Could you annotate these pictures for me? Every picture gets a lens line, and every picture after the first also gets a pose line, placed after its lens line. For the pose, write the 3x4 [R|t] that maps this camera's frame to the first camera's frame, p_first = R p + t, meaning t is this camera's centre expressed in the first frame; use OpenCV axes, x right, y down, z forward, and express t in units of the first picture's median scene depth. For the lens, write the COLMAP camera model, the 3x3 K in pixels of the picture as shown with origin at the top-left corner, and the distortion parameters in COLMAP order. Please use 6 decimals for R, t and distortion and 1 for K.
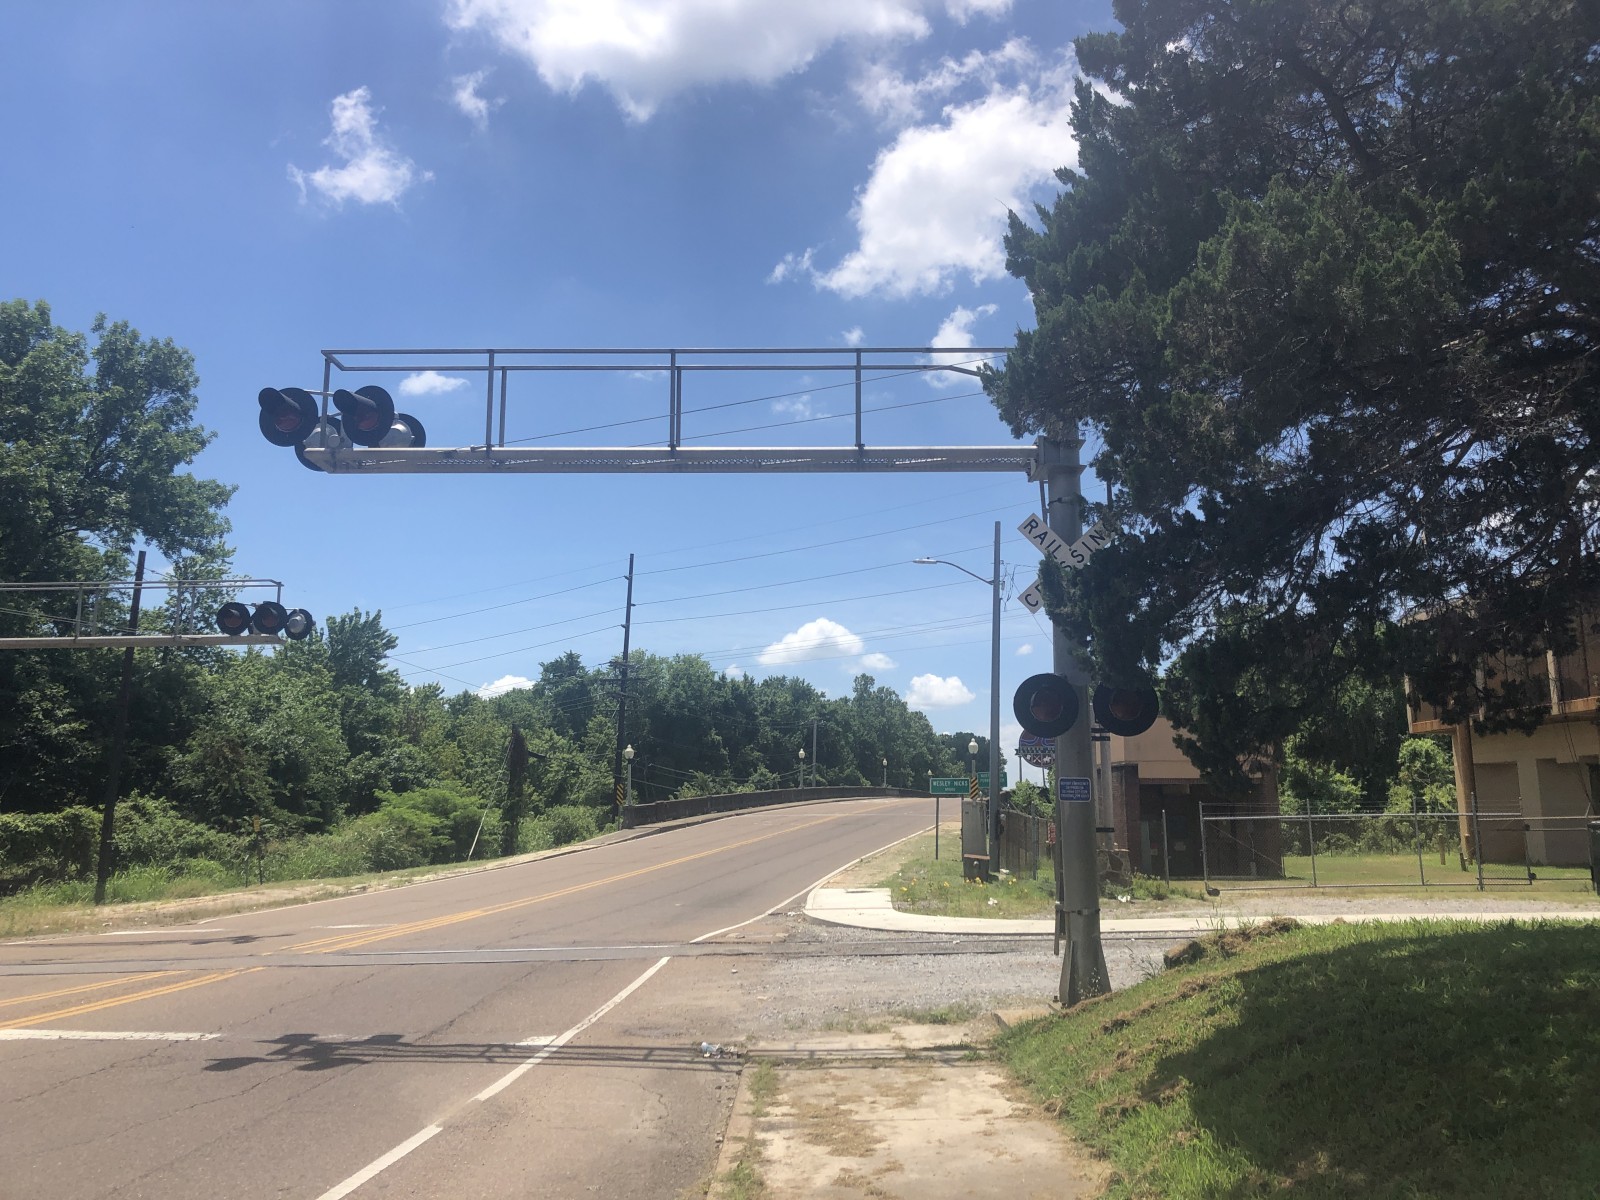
lens RADIAL K [[1360.4, 0, 821.3], [0, 1360.4, 559.6], [0, 0, 1]] dist [0.016013, -0.018070]
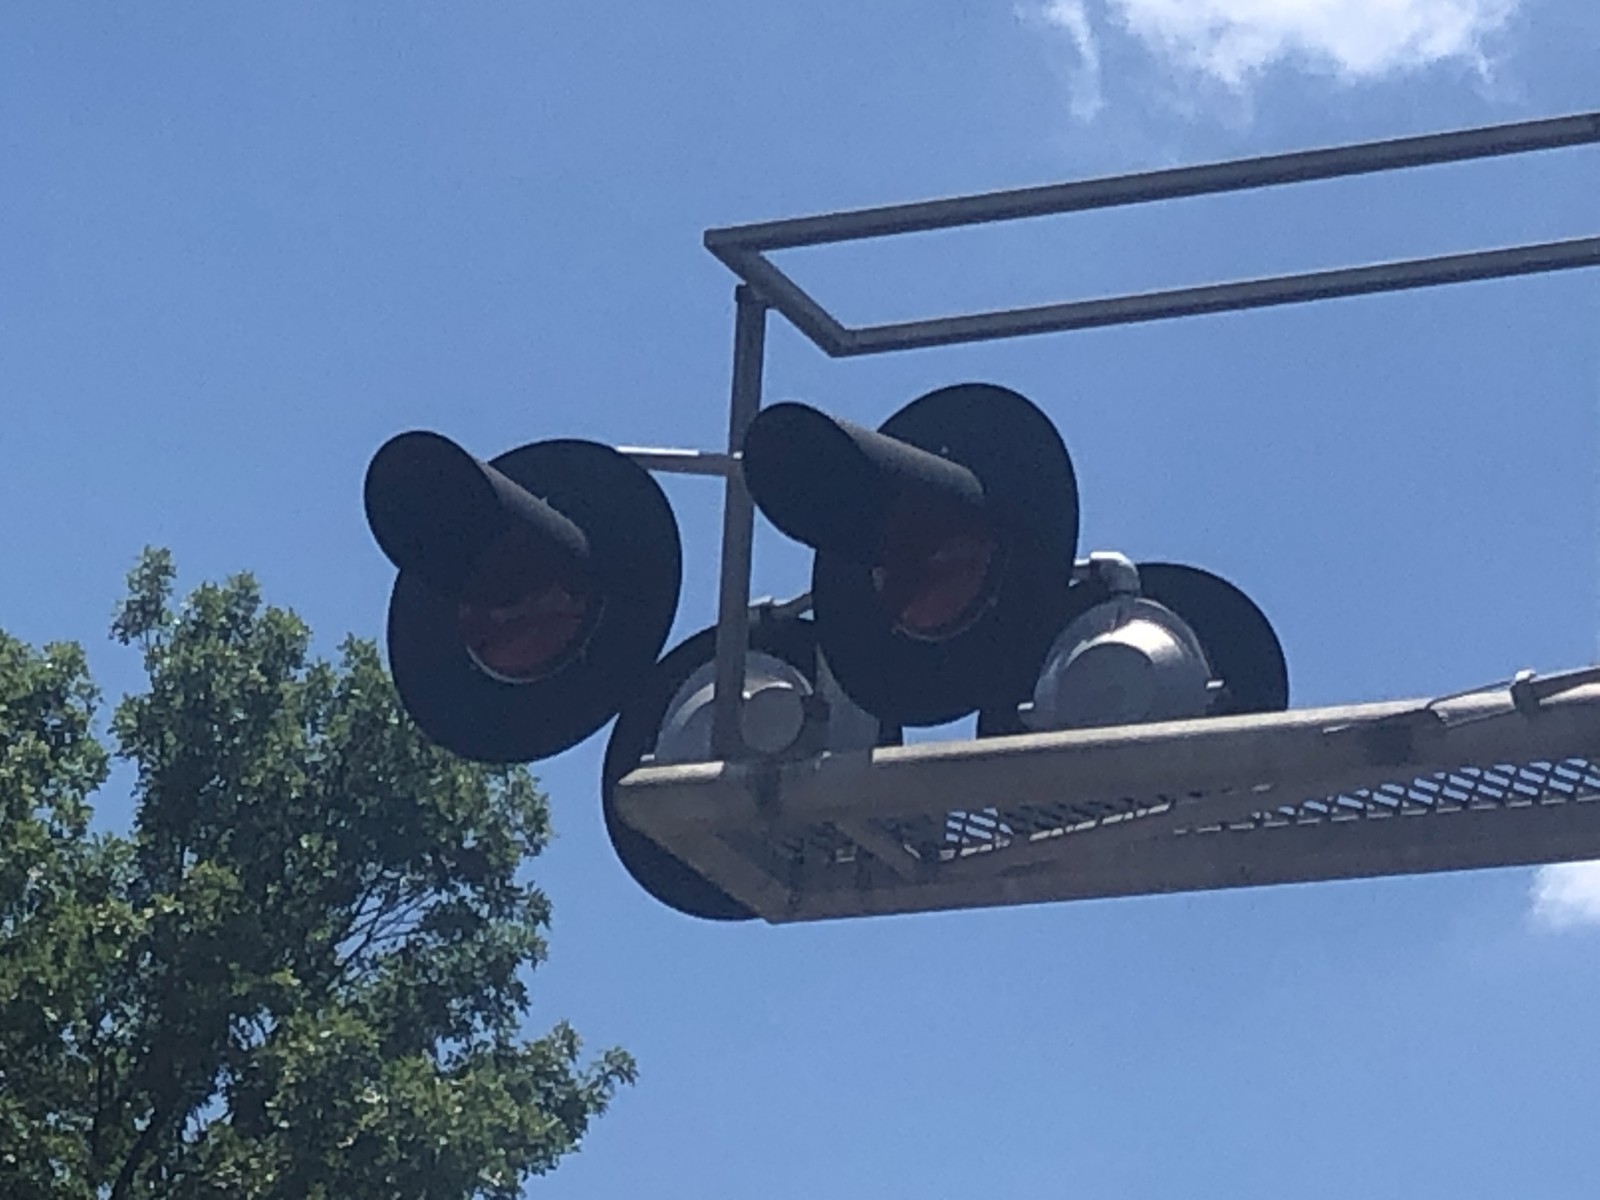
lens RADIAL K [[6647.8, 0, 798.4], [0, 6647.8, 600.2], [0, 0, 1]] dist [0.010545, 0.000000]
pose [[0.916349, -0.081647, -0.391968, -0.006655], [0.016425, 0.985829, -0.166948, 0.019040], [0.400044, 0.146544, 0.904704, 0.098799]]
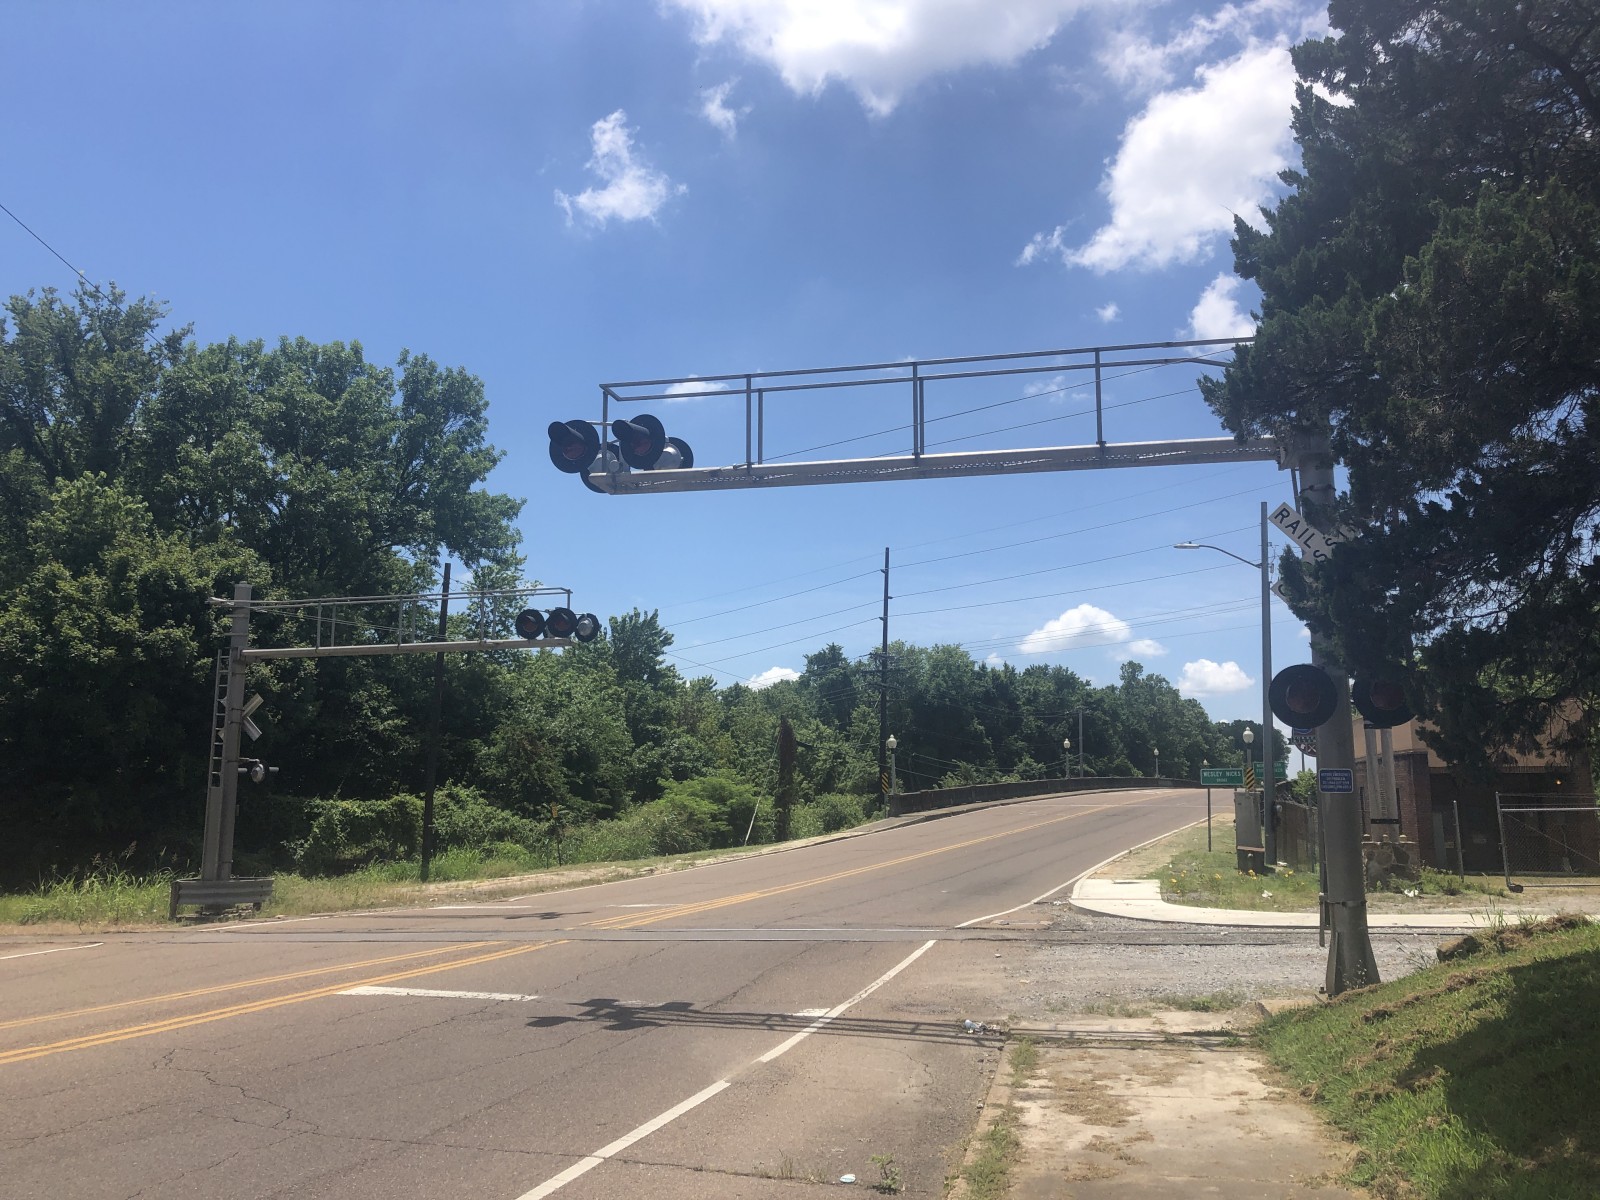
lens RADIAL K [[1360.4, 0, 785.2], [0, 1360.4, 558.0], [0, 0, 1]] dist [0.016013, -0.018070]
pose [[0.976308, -0.034809, -0.213570, 0.006029], [0.036218, 0.999340, 0.002684, -0.004662], [0.213335, -0.010356, 0.976924, -0.024421]]
